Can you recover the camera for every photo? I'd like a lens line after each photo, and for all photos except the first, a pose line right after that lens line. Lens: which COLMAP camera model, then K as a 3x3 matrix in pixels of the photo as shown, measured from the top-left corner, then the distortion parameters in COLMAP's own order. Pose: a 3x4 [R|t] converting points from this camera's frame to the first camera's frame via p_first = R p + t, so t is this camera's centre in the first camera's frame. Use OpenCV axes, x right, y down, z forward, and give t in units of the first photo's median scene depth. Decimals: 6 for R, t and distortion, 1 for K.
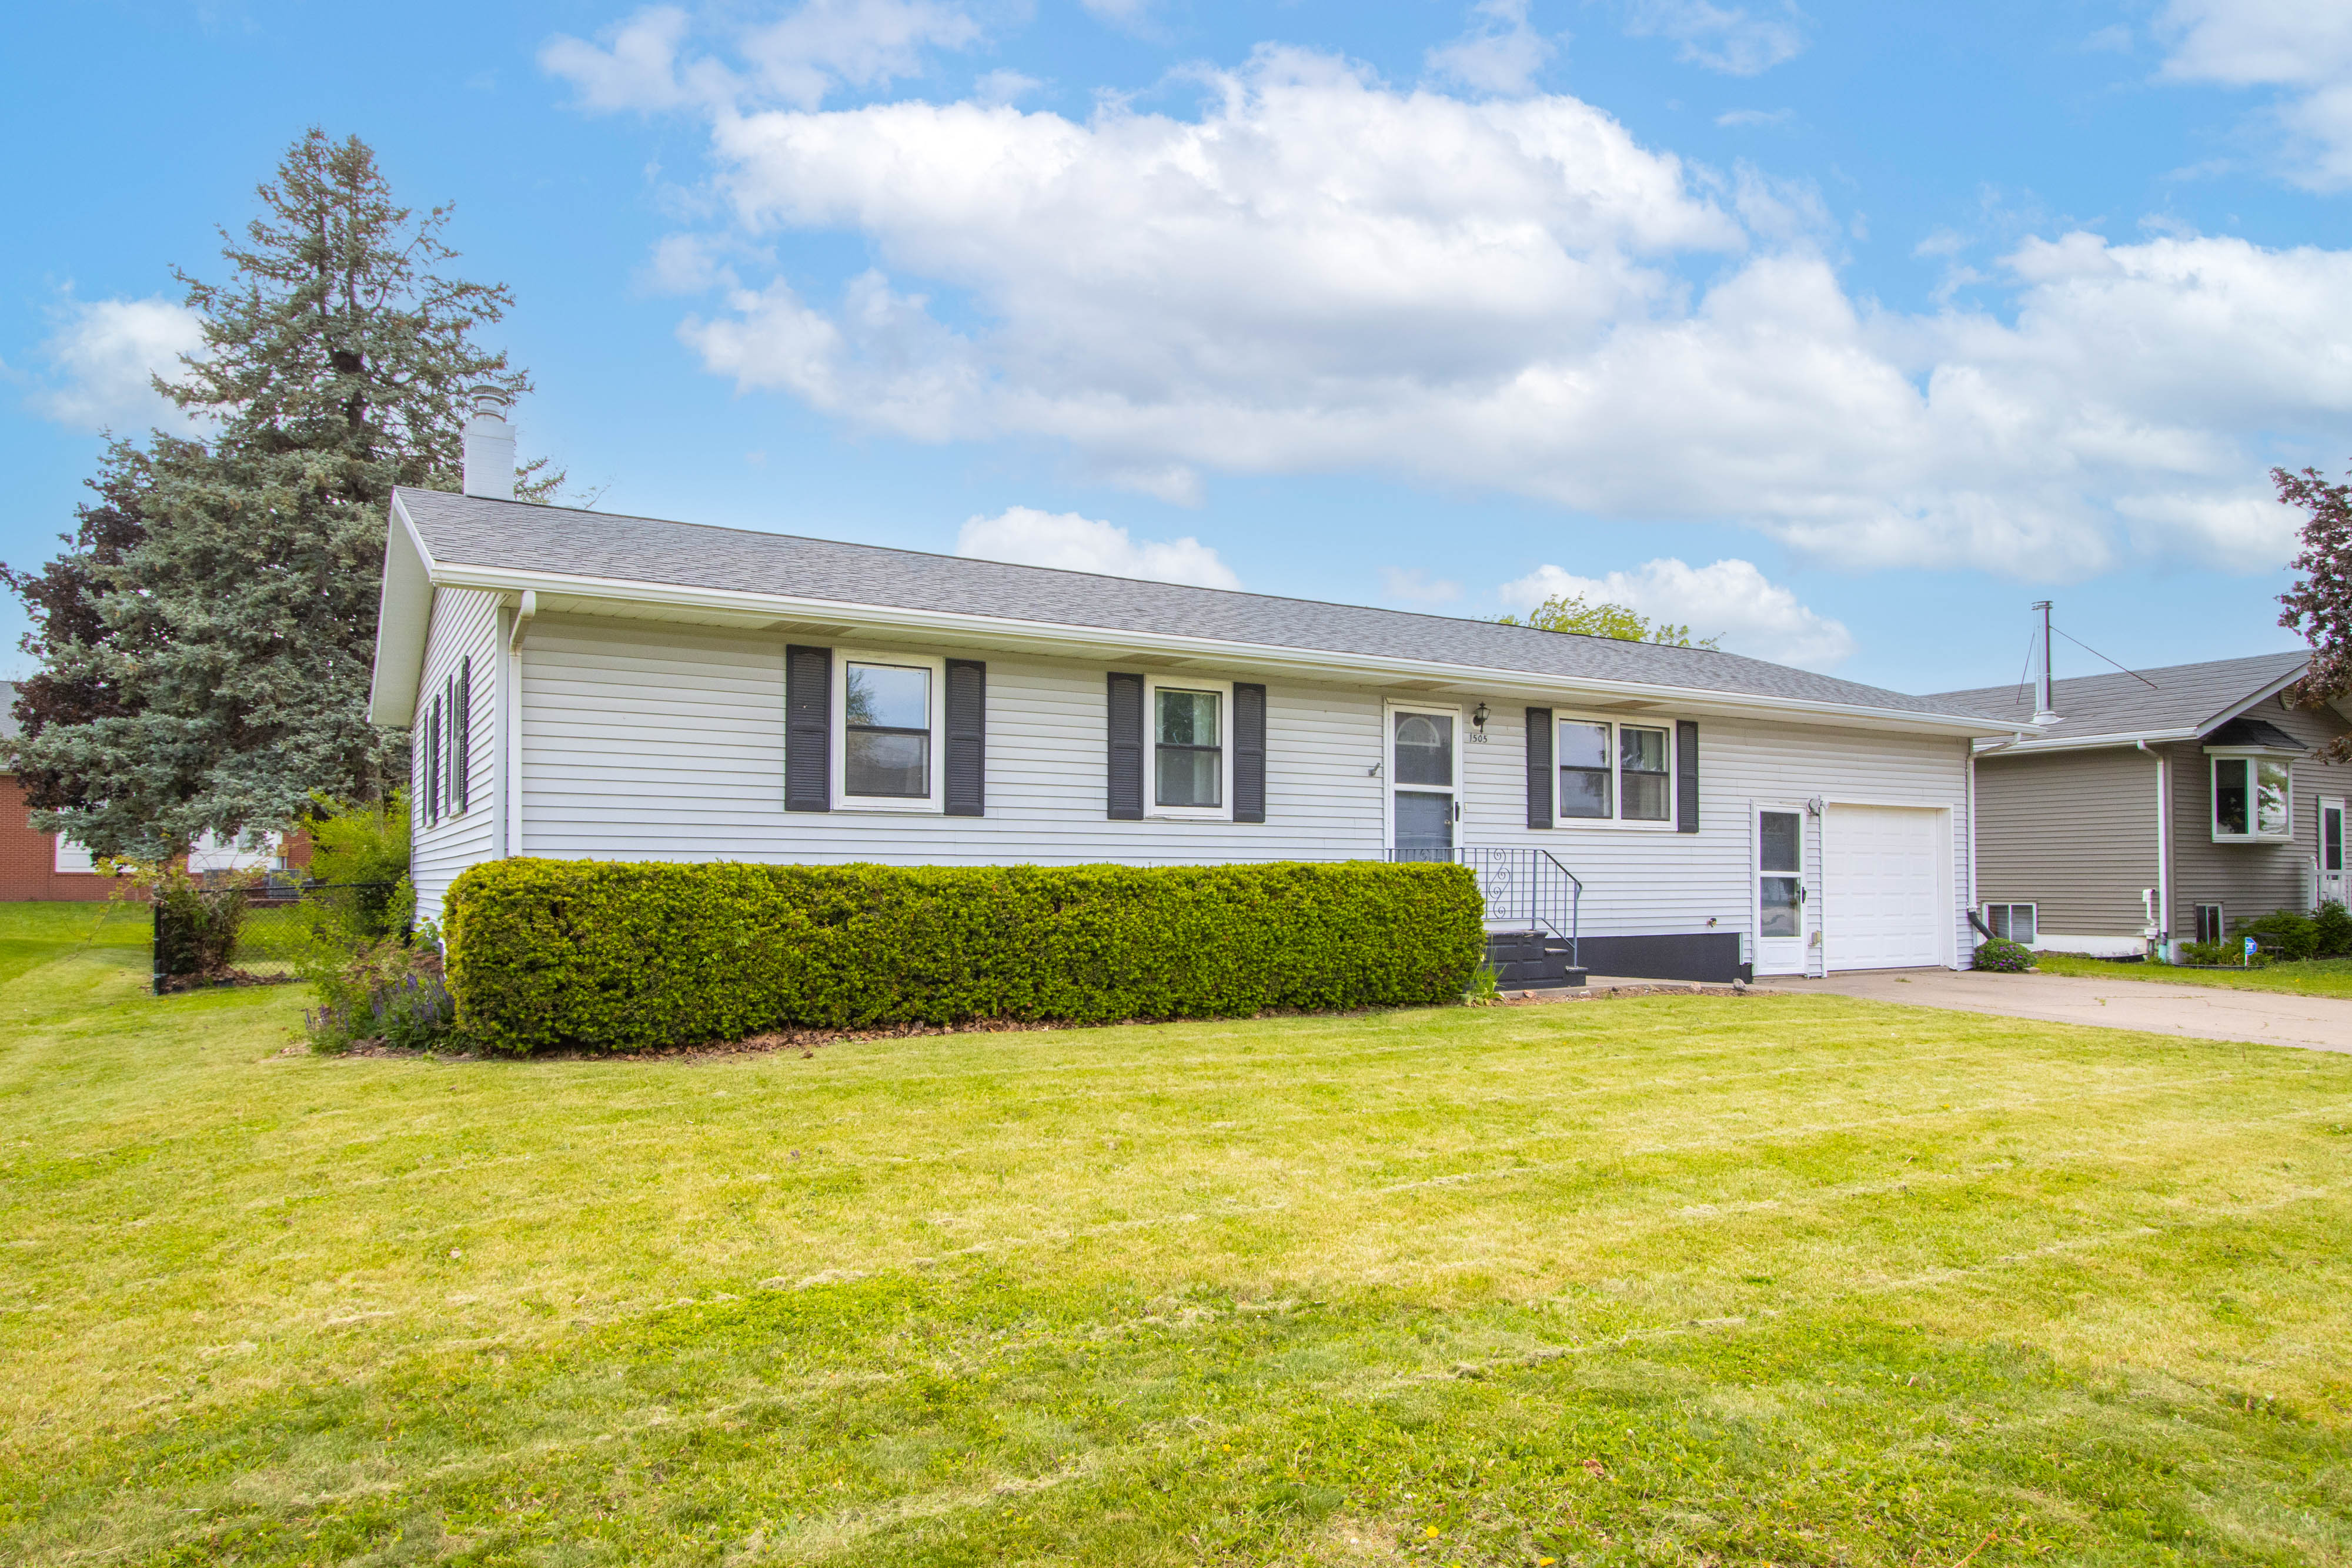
lens RADIAL K [[1434.7, 0, 1211.7], [0, 1434.7, 842.8], [0, 0, 1]] dist [0.002682, 0.001838]
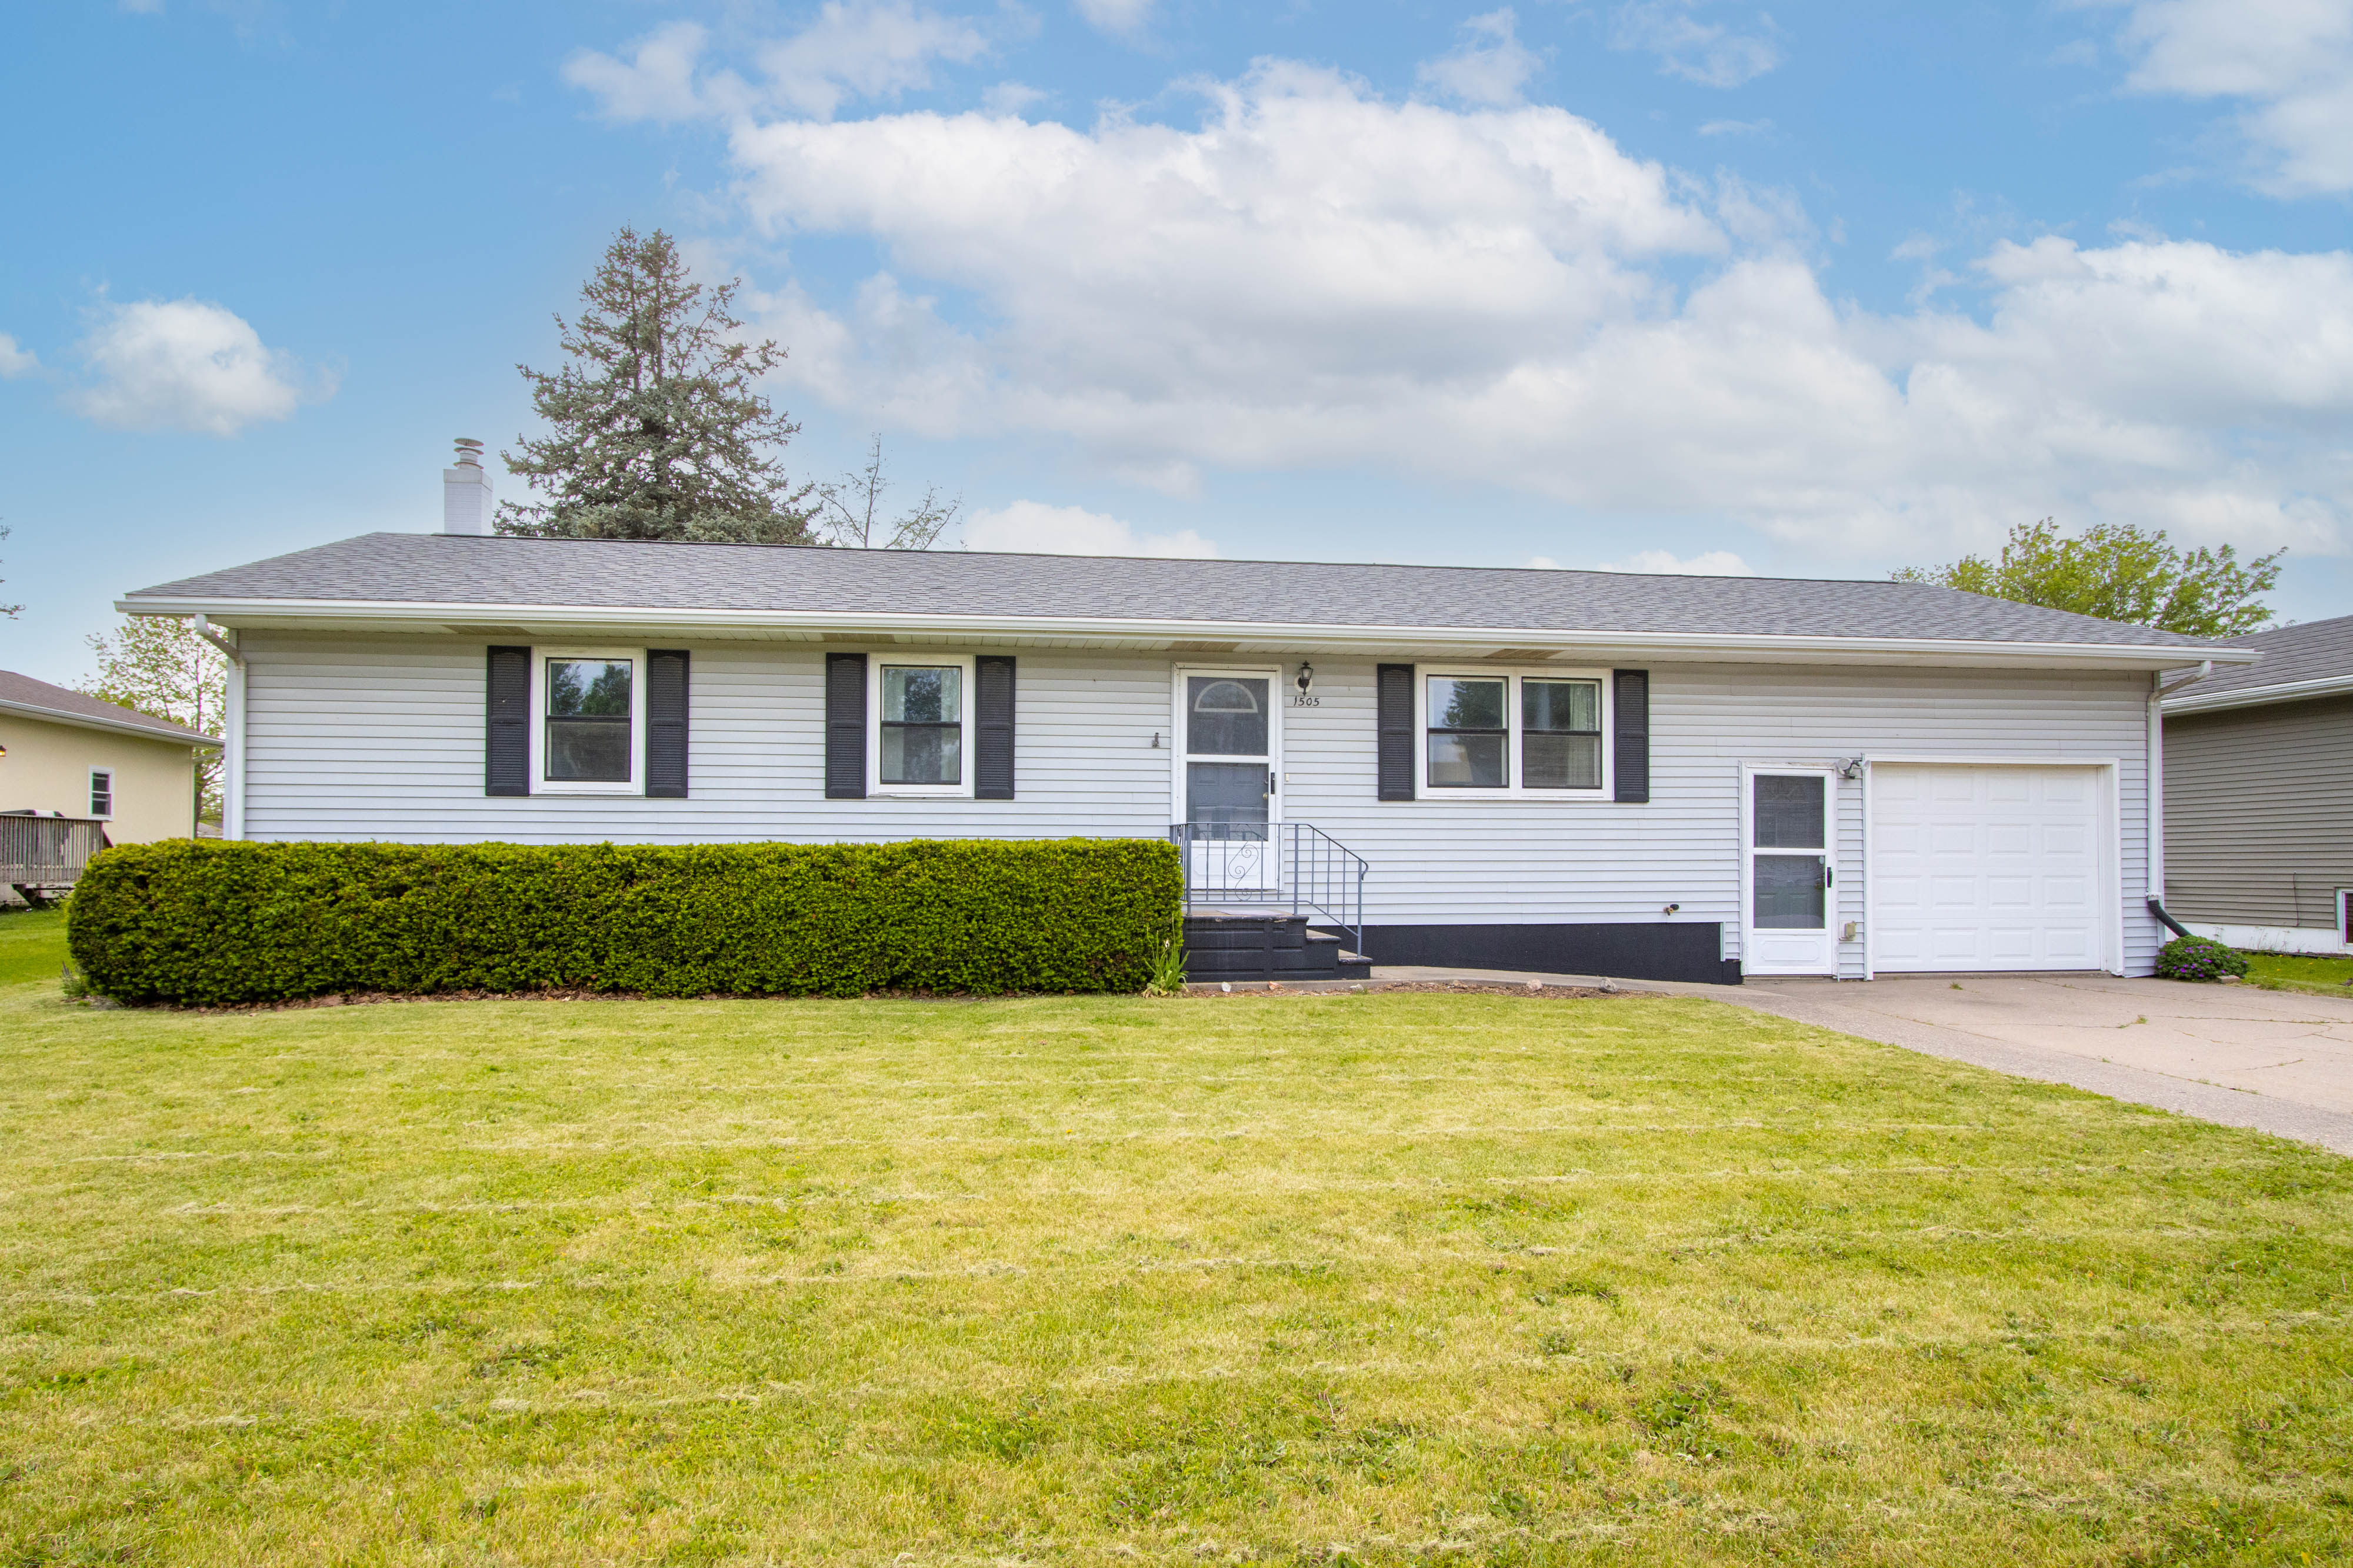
lens RADIAL K [[1435.3, 0, 1212.2], [0, 1435.3, 842.8], [0, 0, 1]] dist [0.002682, 0.001838]
pose [[0.922280, -0.005925, -0.386476, 0.541170], [0.010381, 0.999902, 0.009443, 0.007752], [0.386382, -0.012721, 0.922251, 0.161528]]
